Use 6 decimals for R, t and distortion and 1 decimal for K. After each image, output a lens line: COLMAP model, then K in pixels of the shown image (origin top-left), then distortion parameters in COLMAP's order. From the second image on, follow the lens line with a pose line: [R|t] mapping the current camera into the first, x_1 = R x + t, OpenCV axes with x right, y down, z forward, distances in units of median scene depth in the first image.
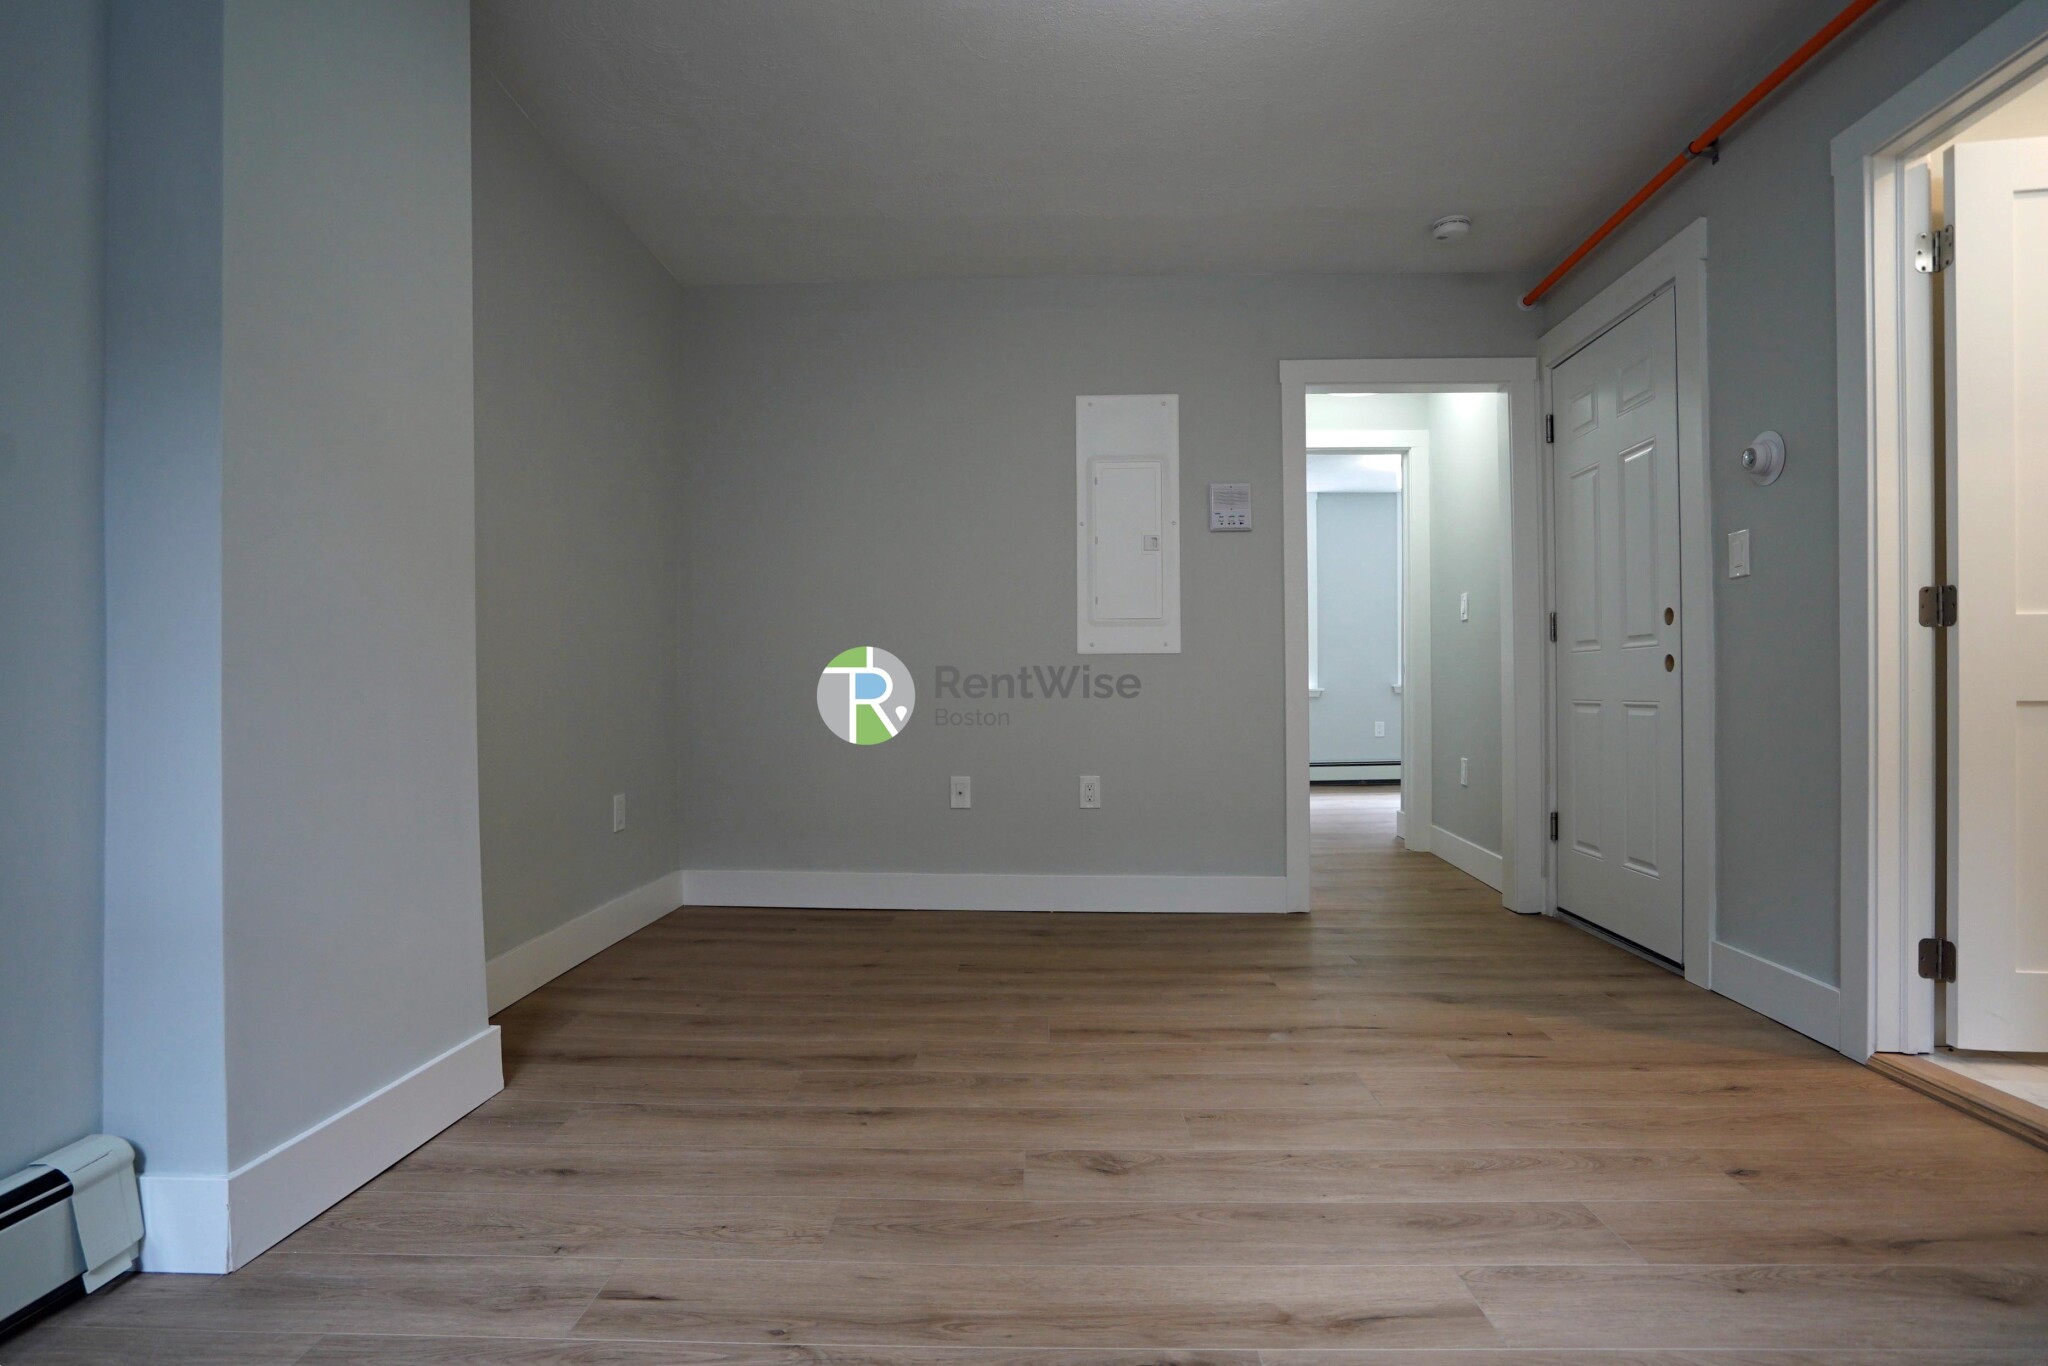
lens RADIAL K [[1011.7, 0, 1023.6], [0, 1011.7, 687.7], [0, 0, 1]] dist [-0.071130, 0.032048]
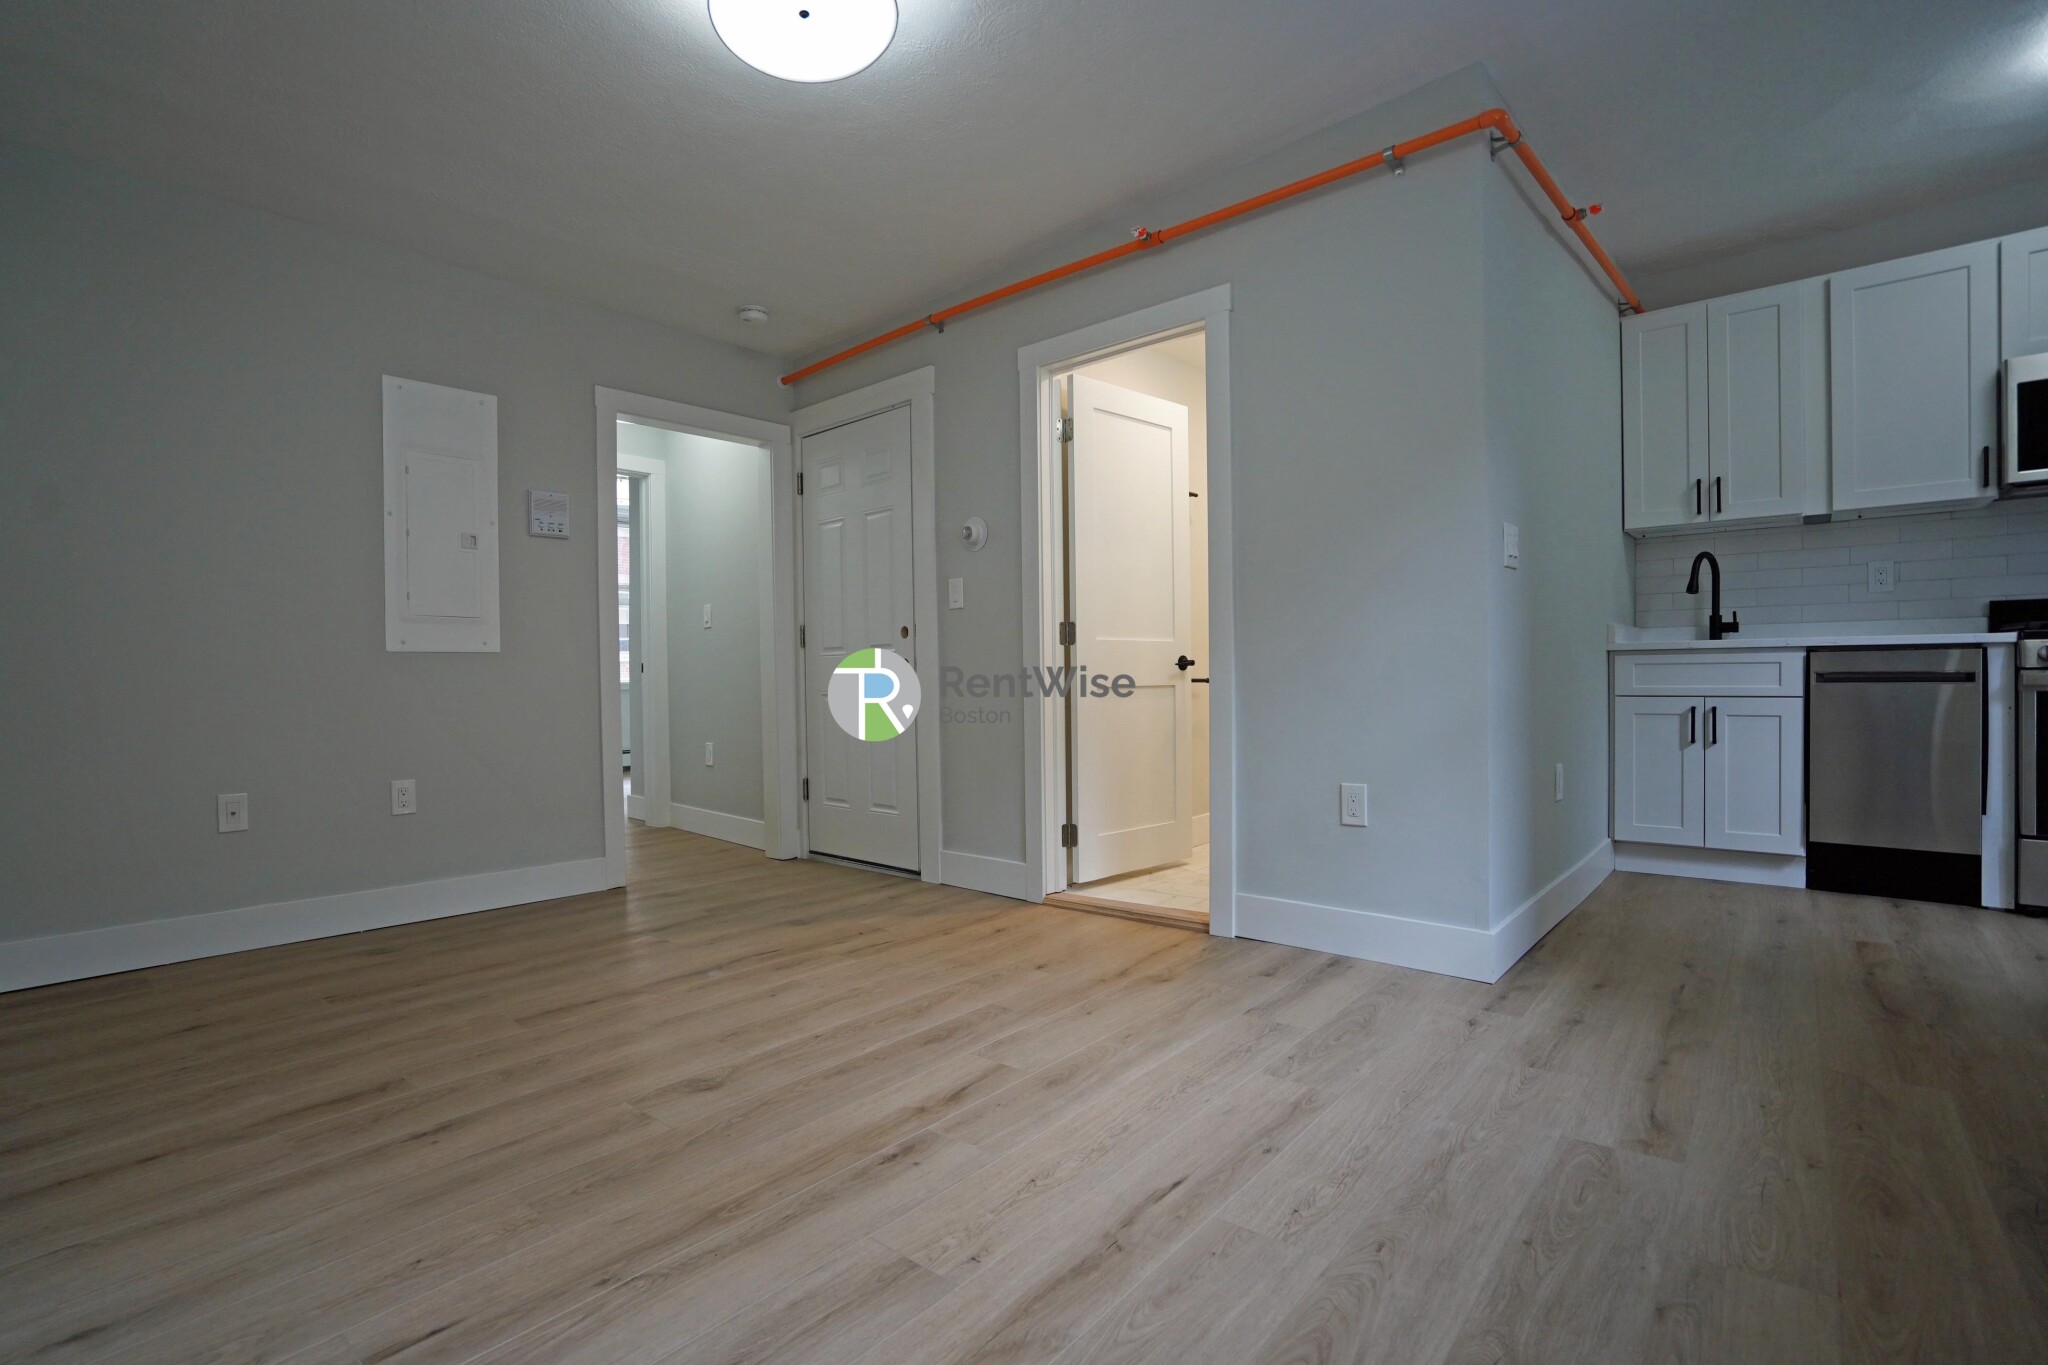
lens RADIAL K [[944.1, 0, 1024.0], [0, 944.1, 682.5], [0, 0, 1]] dist [-0.025442, 0.001047]
pose [[0.625333, -0.008128, 0.780316, -0.385994], [0.010843, 0.999940, 0.001726, 0.000548], [-0.780283, 0.007382, 0.625383, -0.001355]]
